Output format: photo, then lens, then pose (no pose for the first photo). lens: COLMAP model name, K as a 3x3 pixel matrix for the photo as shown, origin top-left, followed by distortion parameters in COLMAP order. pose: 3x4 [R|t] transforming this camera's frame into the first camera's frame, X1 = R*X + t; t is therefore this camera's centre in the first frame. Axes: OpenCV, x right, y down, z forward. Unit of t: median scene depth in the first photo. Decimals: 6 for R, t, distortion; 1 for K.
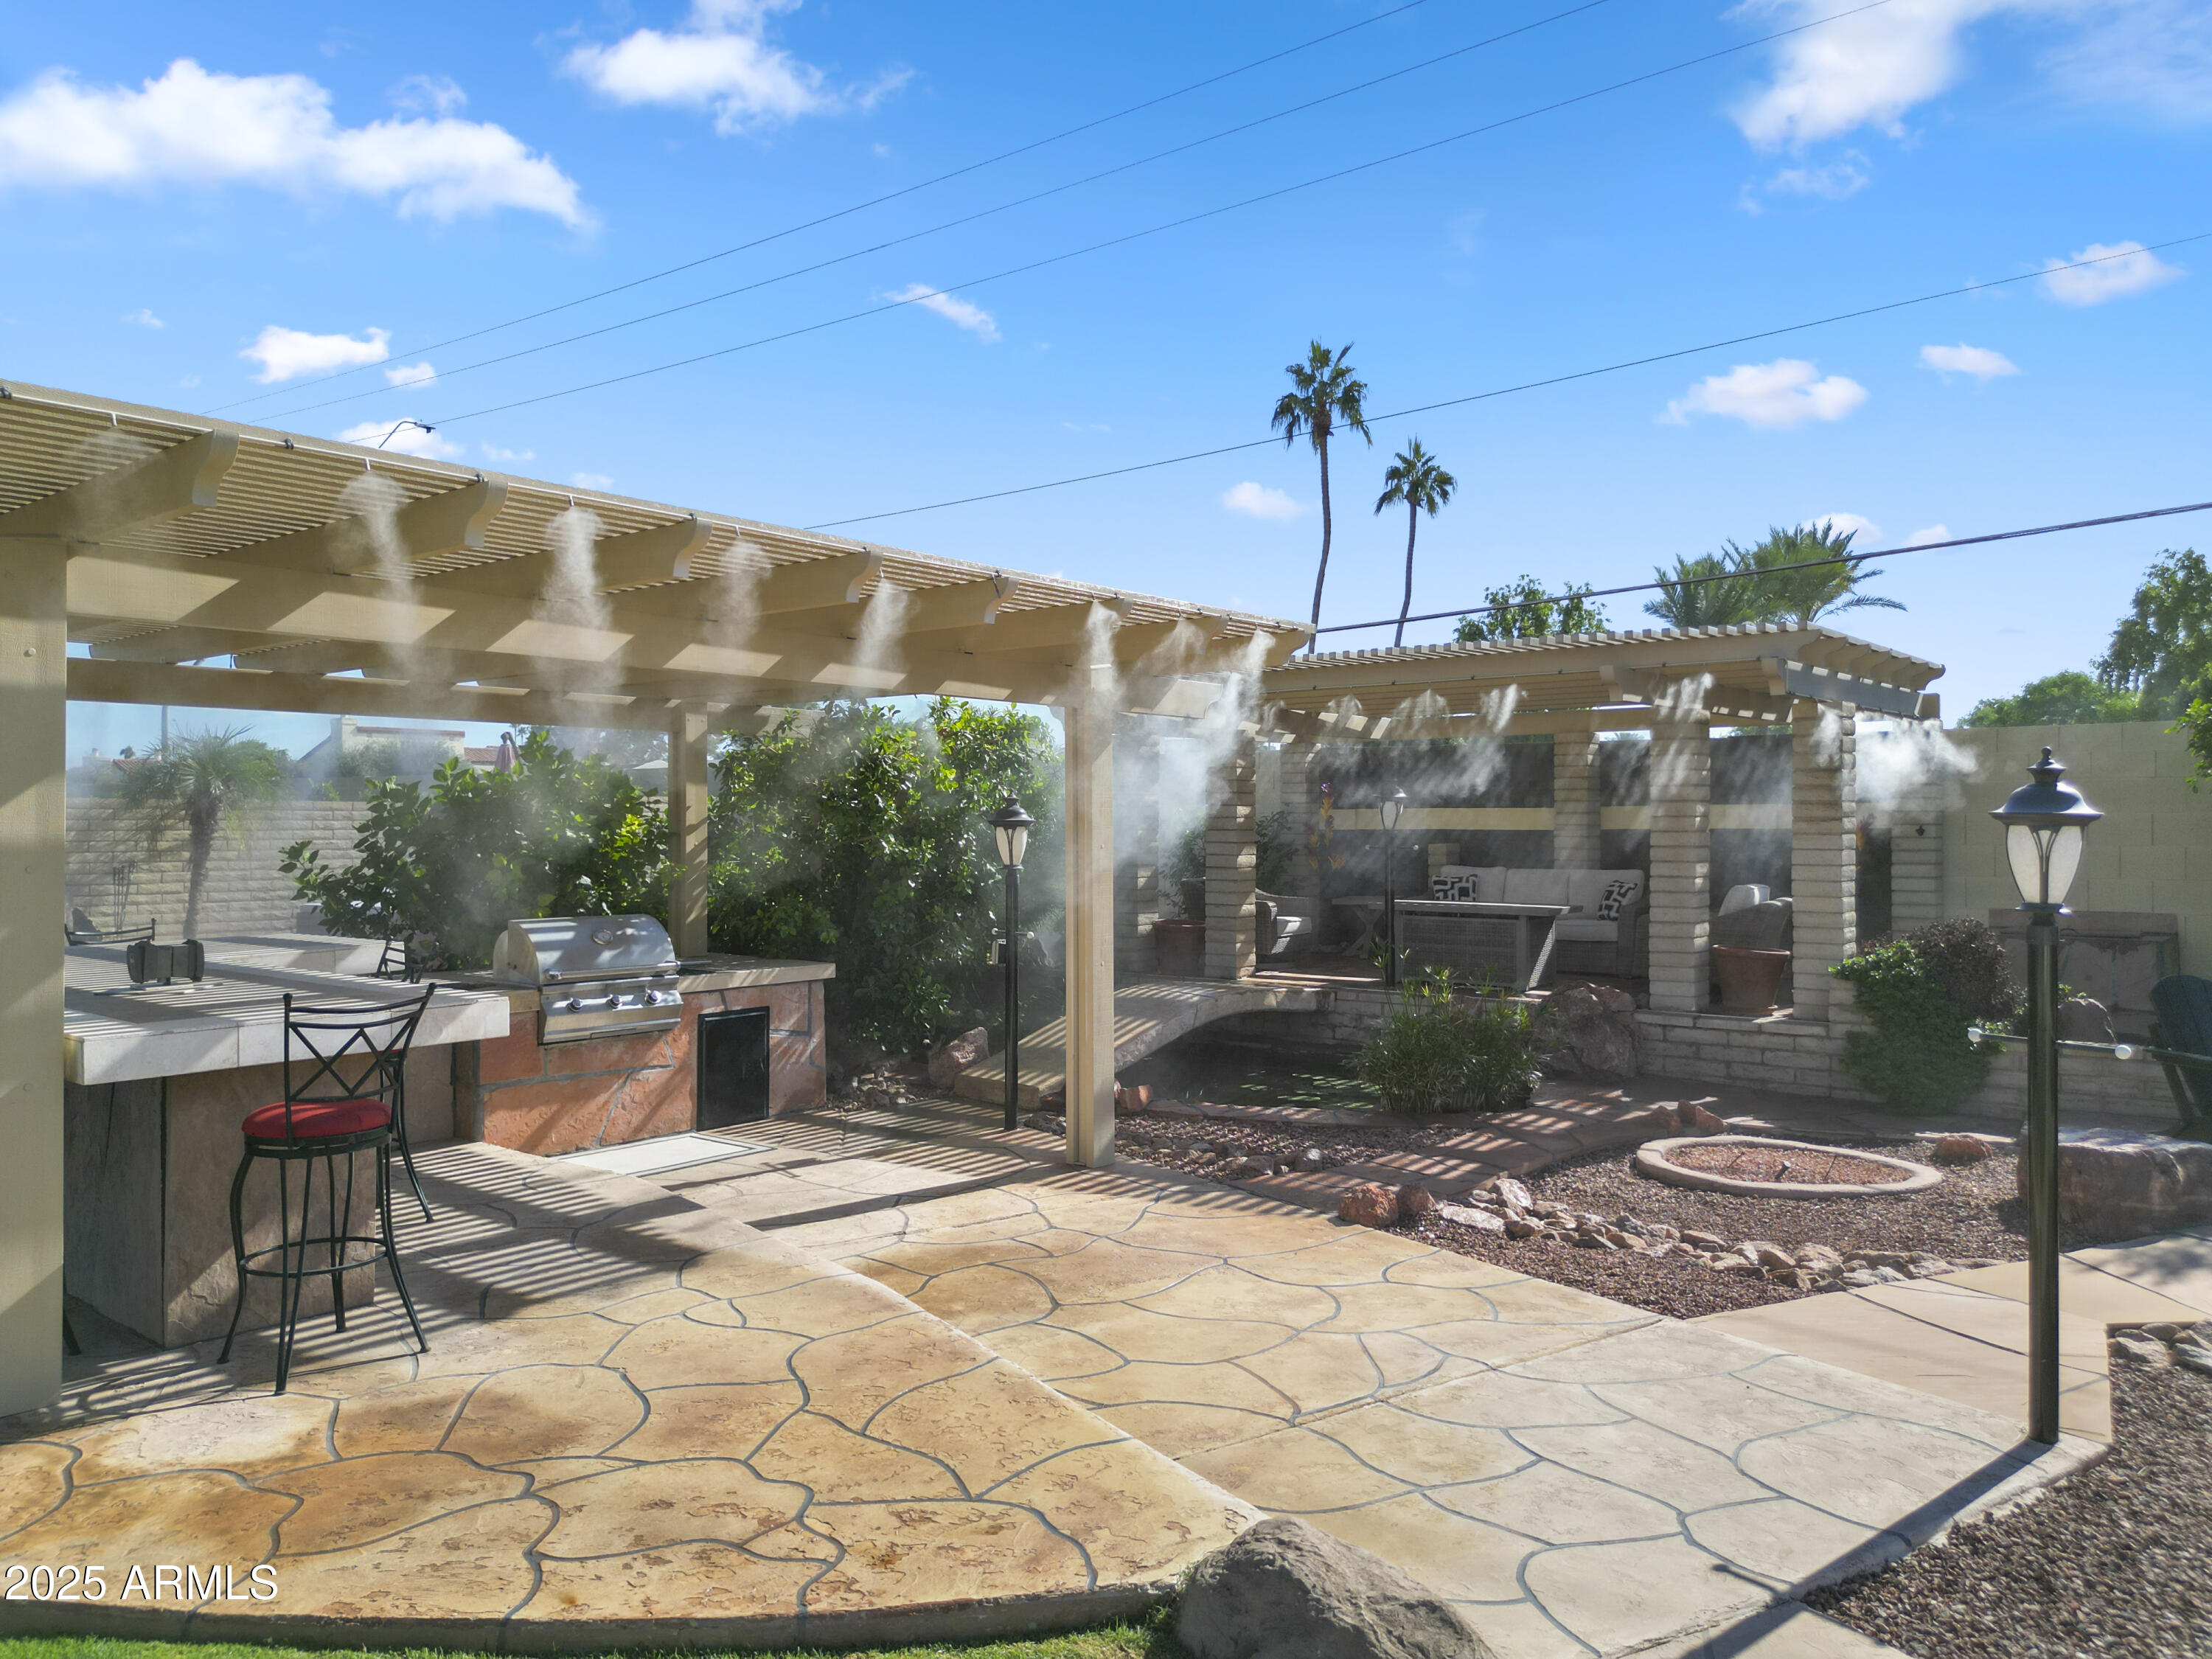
lens RADIAL K [[1559.8, 0, 1110.3], [0, 1559.8, 816.1], [0, 0, 1]] dist [0.068767, -0.070326]
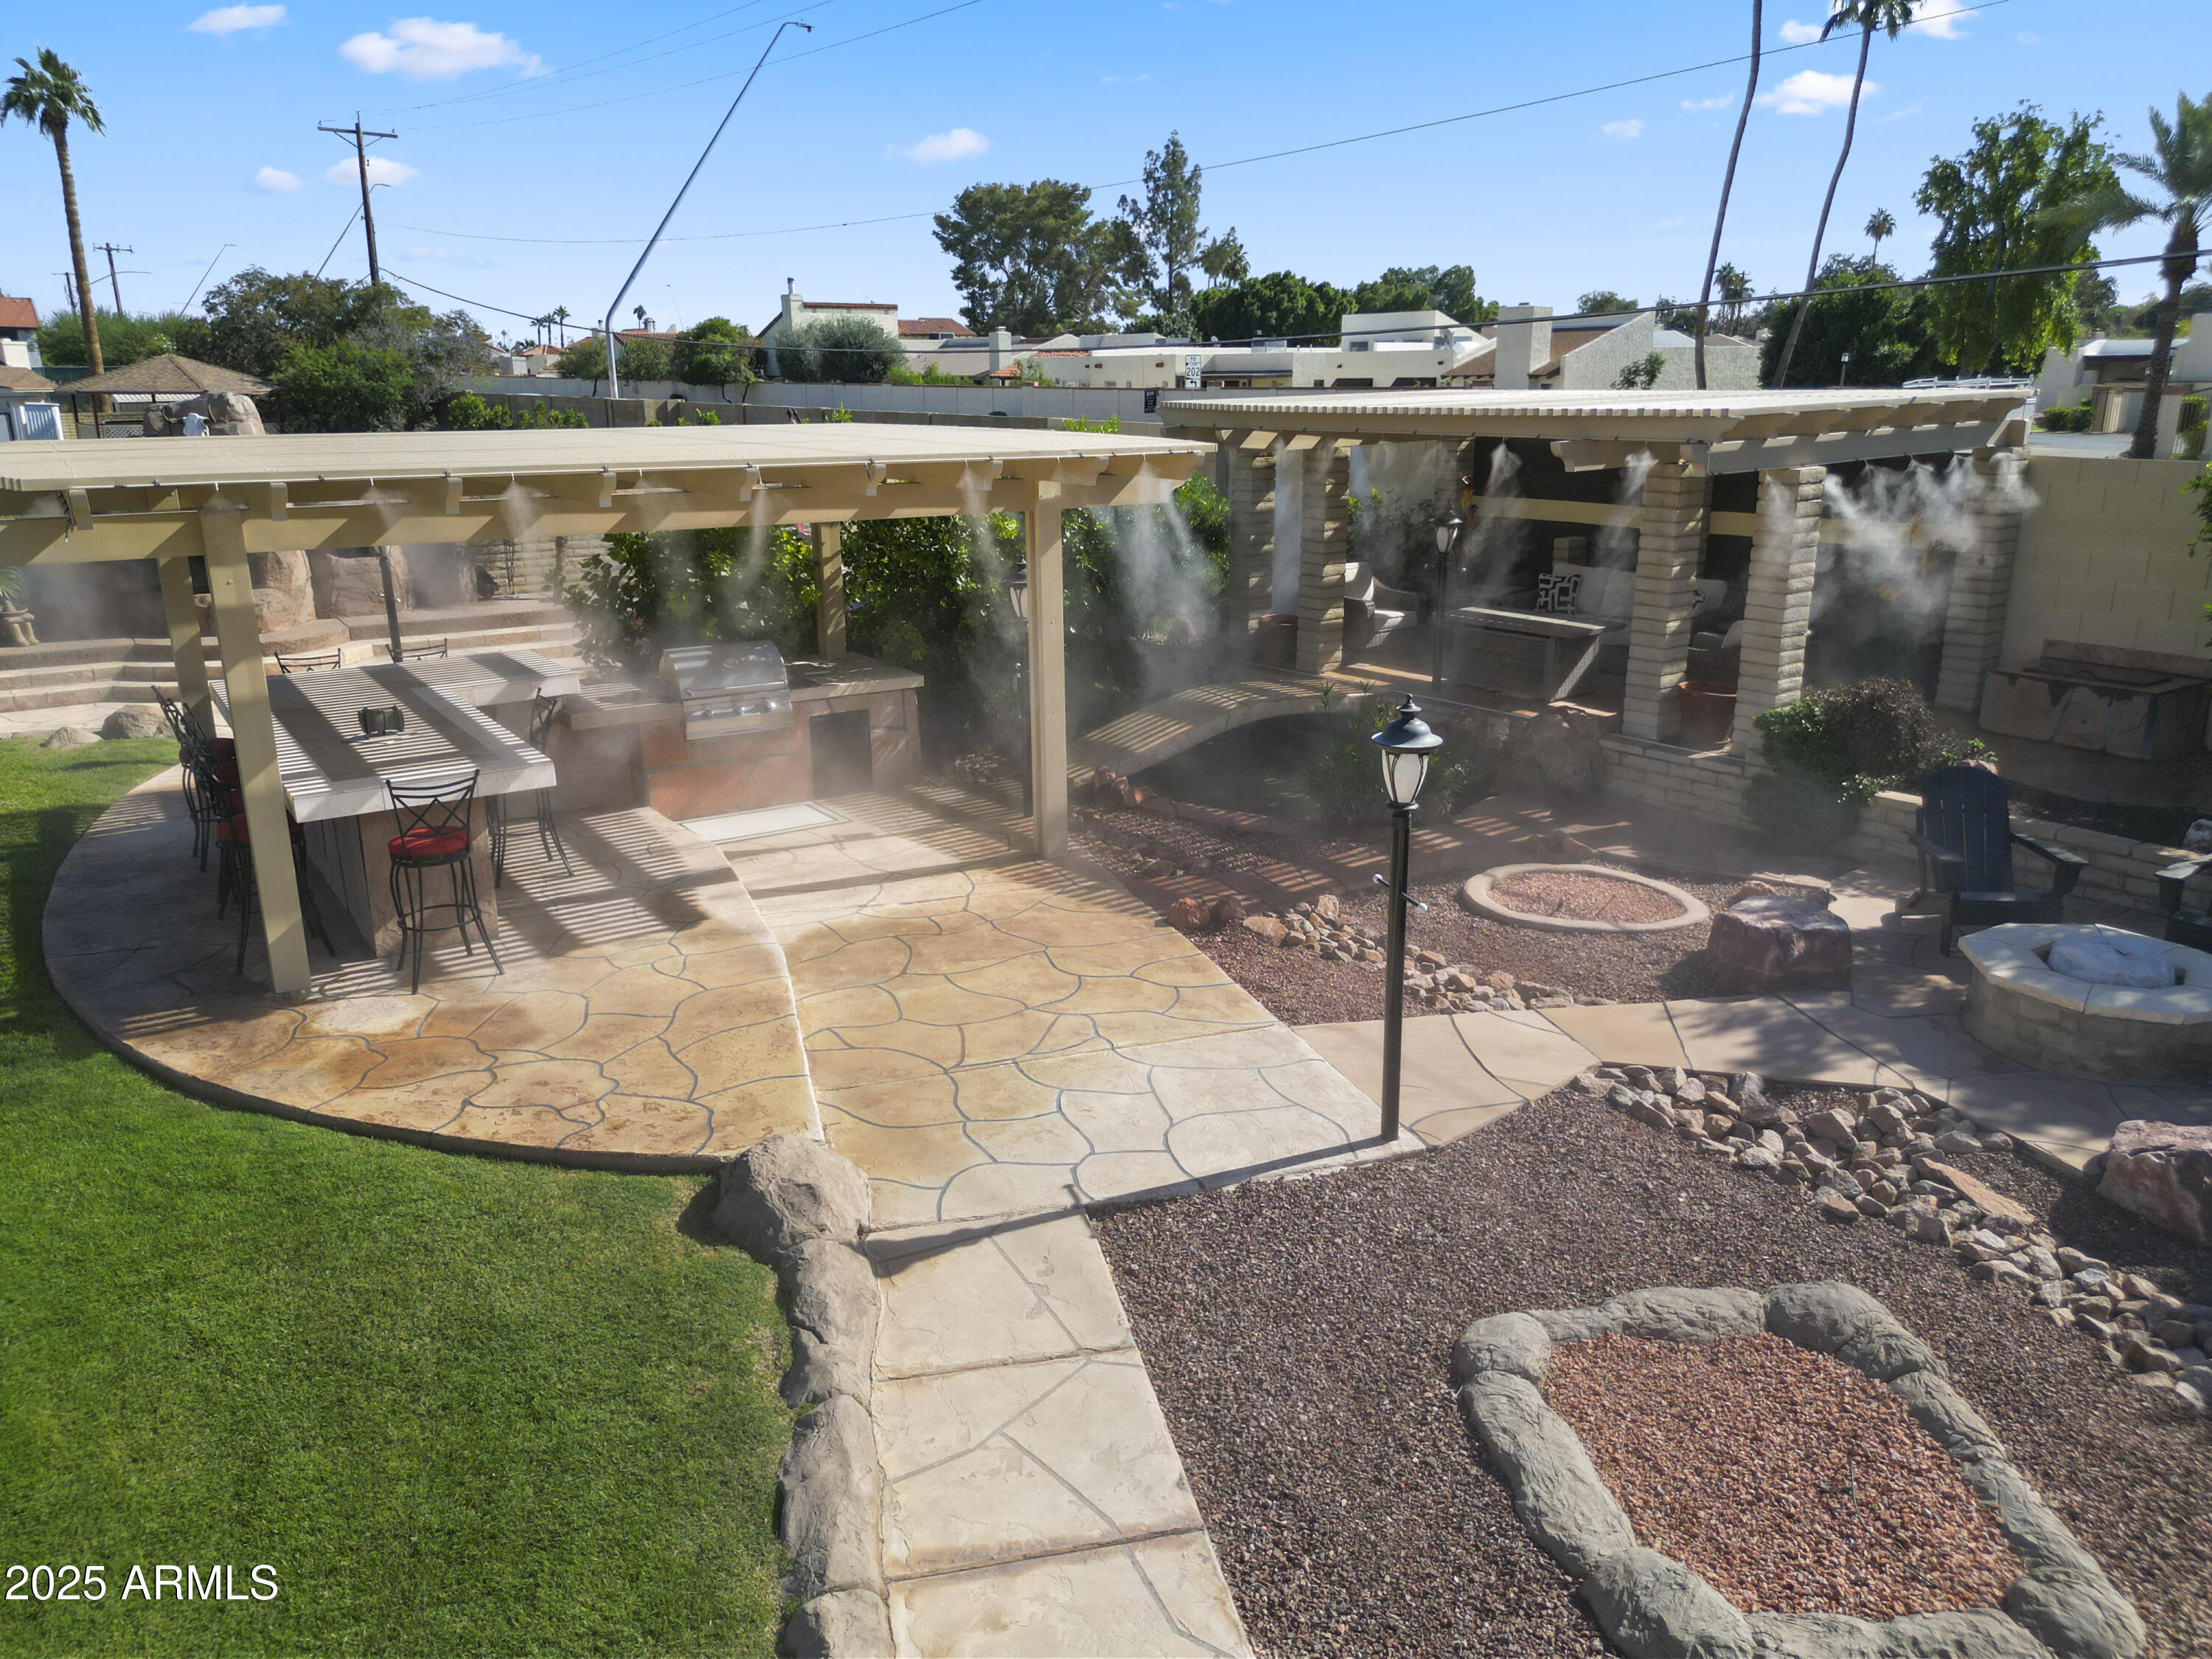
lens RADIAL K [[1559.8, 0, 1110.3], [0, 1559.8, 816.1], [0, 0, 1]] dist [0.068767, -0.070326]
pose [[0.960336, 0.070675, -0.269739, 0.305660], [0.006958, 0.960972, 0.276558, -0.138944], [0.278758, -0.267465, 0.922365, -0.165610]]
